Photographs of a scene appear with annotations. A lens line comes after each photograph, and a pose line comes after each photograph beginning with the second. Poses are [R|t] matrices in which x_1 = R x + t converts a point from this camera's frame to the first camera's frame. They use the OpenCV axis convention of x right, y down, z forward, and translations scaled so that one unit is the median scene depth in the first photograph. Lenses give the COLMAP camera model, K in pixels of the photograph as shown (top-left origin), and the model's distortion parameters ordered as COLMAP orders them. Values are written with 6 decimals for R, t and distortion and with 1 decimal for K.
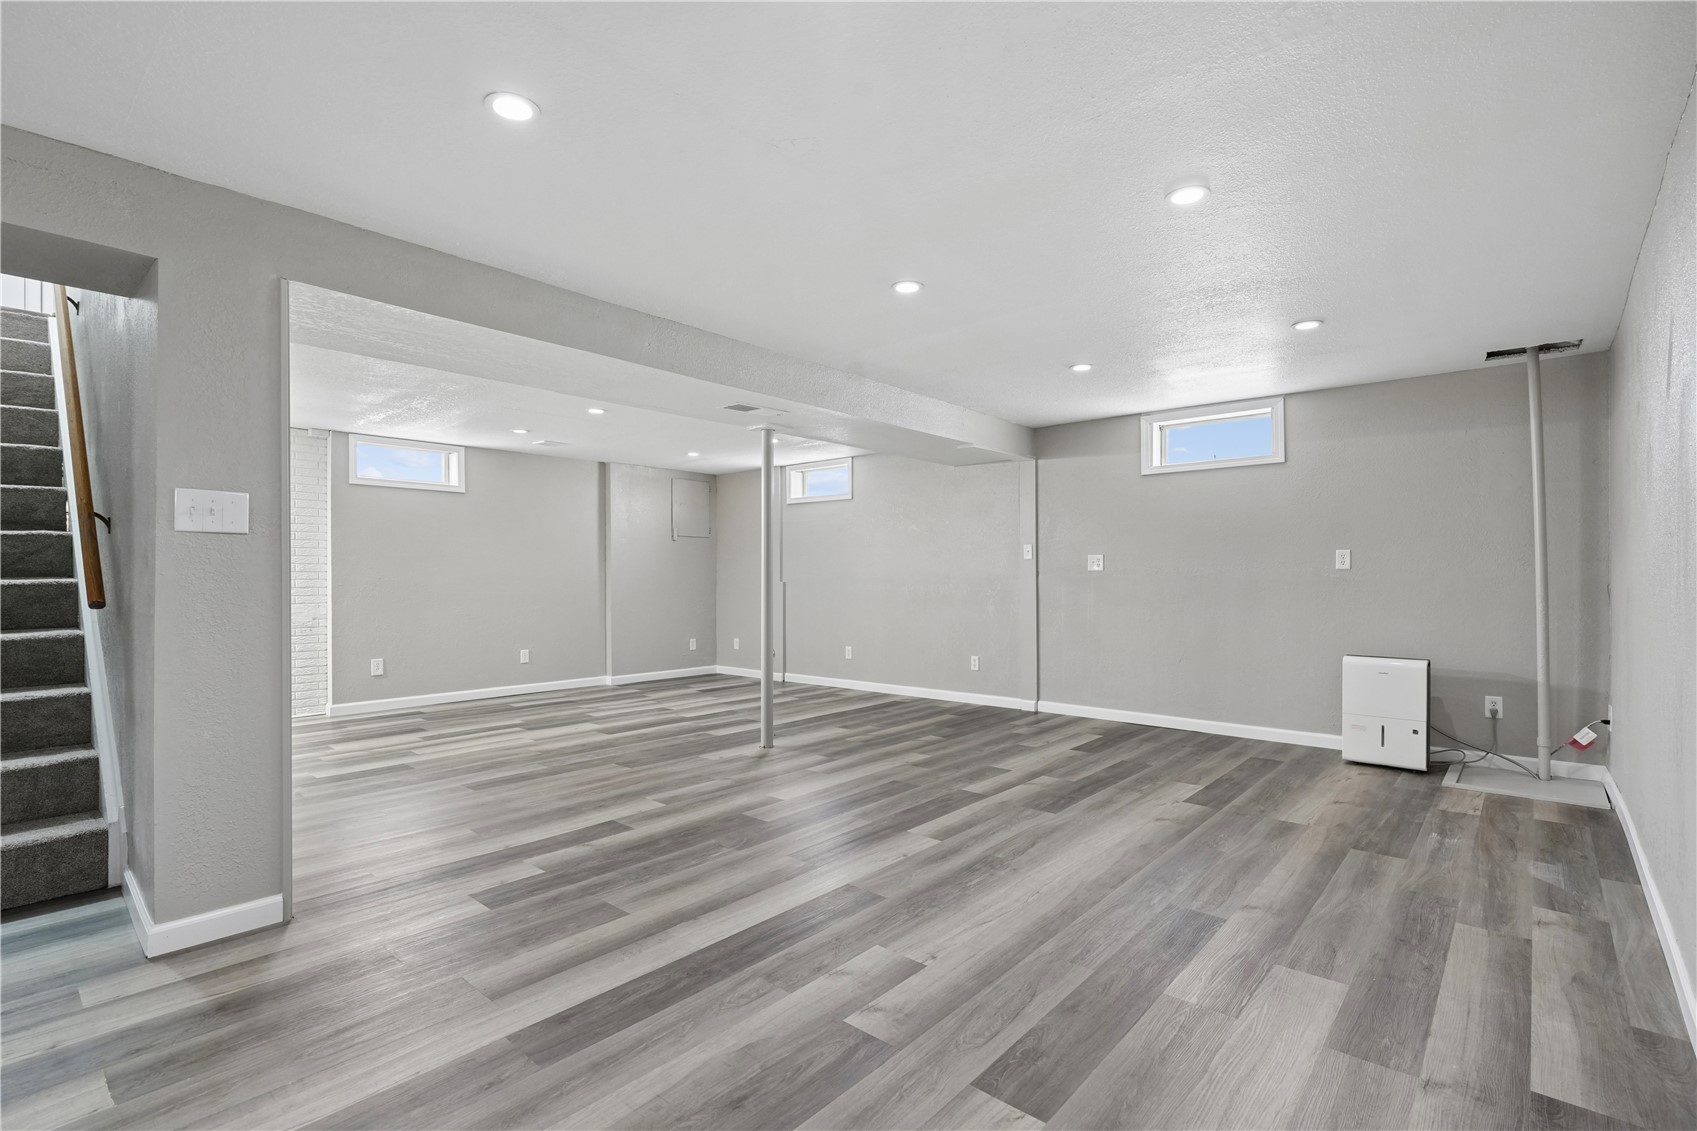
lens RADIAL K [[781.4, 0, 848.7], [0, 781.4, 571.5], [0, 0, 1]] dist [-0.002257, -0.000207]
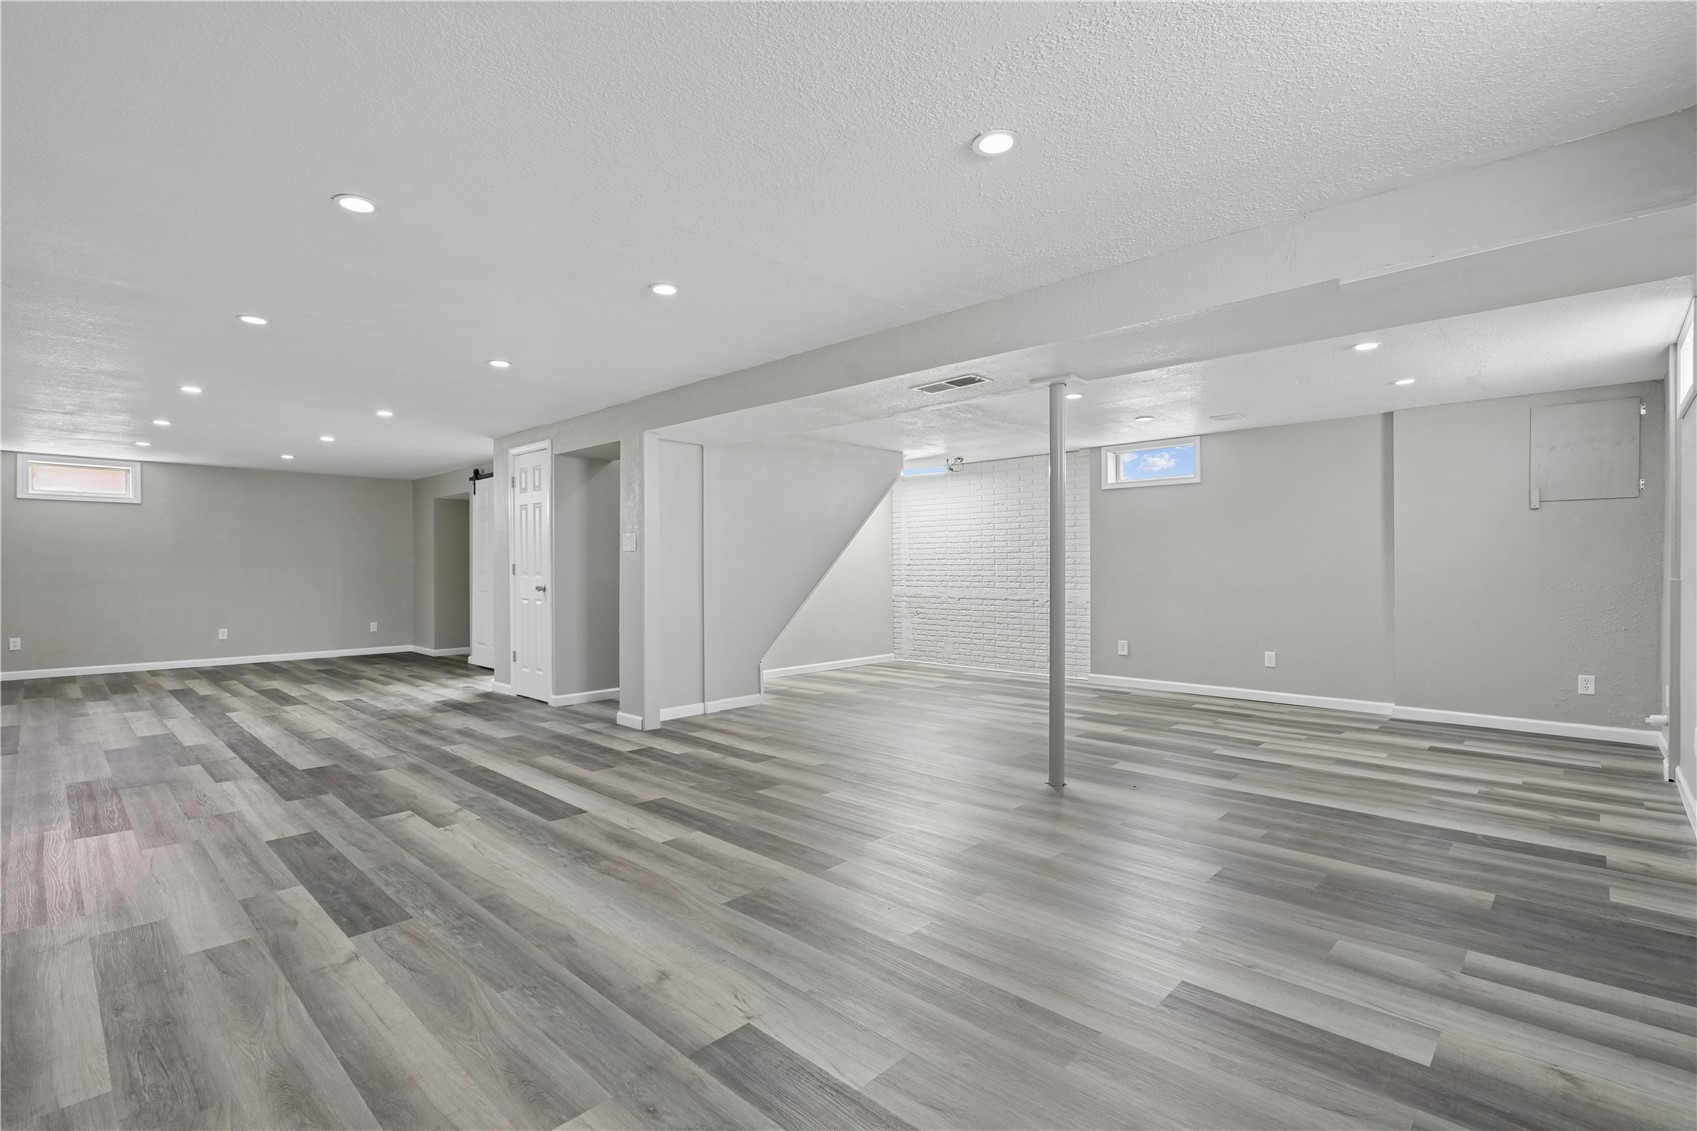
lens RADIAL K [[781.4, 0, 841.8], [0, 781.4, 572.3], [0, 0, 1]] dist [-0.002257, -0.000207]
pose [[-0.043335, 0.008387, -0.999025, 1.233792], [0.009568, 0.999922, 0.007980, -0.000391], [0.999015, -0.009213, -0.043412, 1.445100]]
